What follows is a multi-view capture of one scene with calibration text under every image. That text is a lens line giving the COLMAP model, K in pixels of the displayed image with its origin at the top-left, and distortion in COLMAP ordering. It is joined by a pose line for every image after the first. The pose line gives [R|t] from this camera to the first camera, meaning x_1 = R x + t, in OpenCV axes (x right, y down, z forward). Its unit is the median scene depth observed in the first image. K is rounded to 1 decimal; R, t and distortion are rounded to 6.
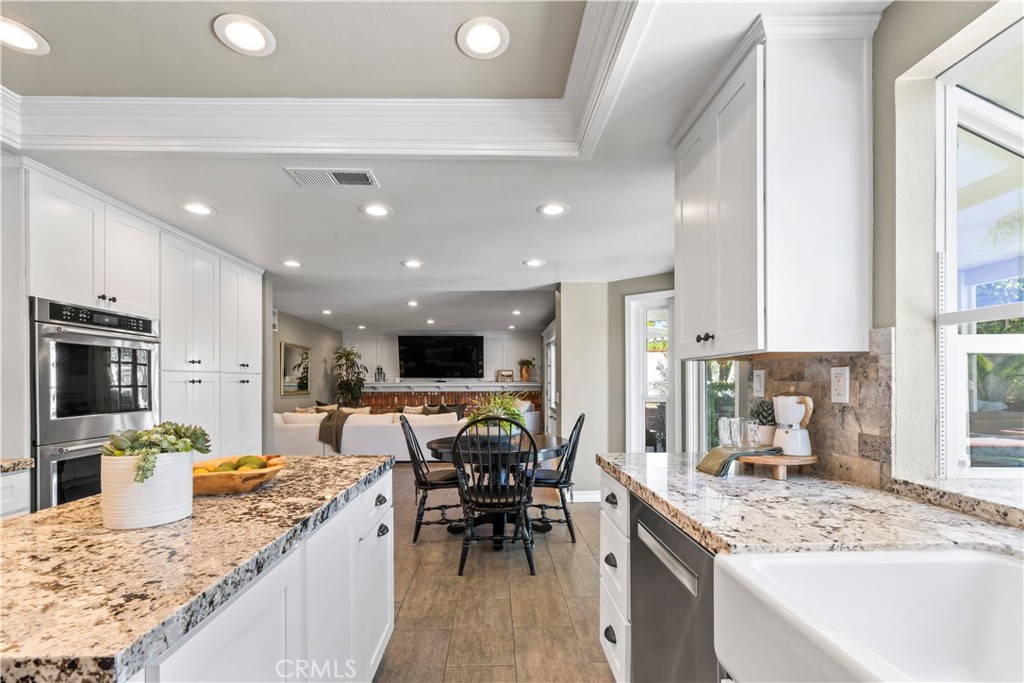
lens RADIAL K [[437.0, 0, 508.2], [0, 437.0, 354.5], [0, 0, 1]] dist [0.000322, 0.000287]
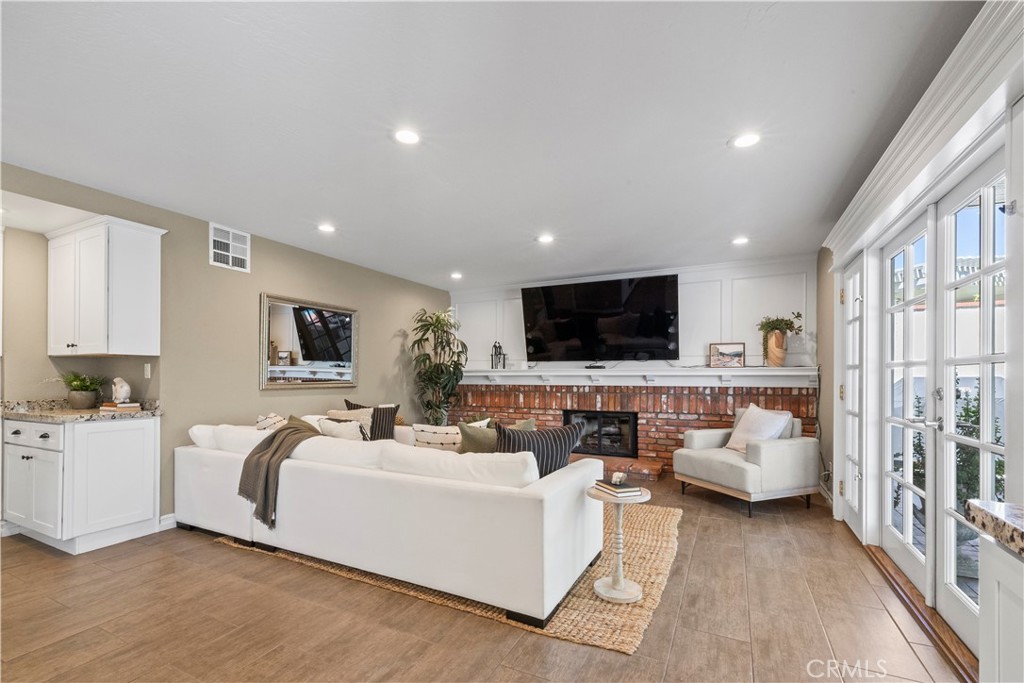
lens RADIAL K [[445.2, 0, 512.9], [0, 445.2, 379.0], [0, 0, 1]] dist [-0.001684, -0.000069]
pose [[0.882462, 0.006409, -0.470339, 0.015886], [0.028611, 0.997324, 0.067272, 0.036420], [0.469512, -0.072822, 0.879918, 0.464648]]
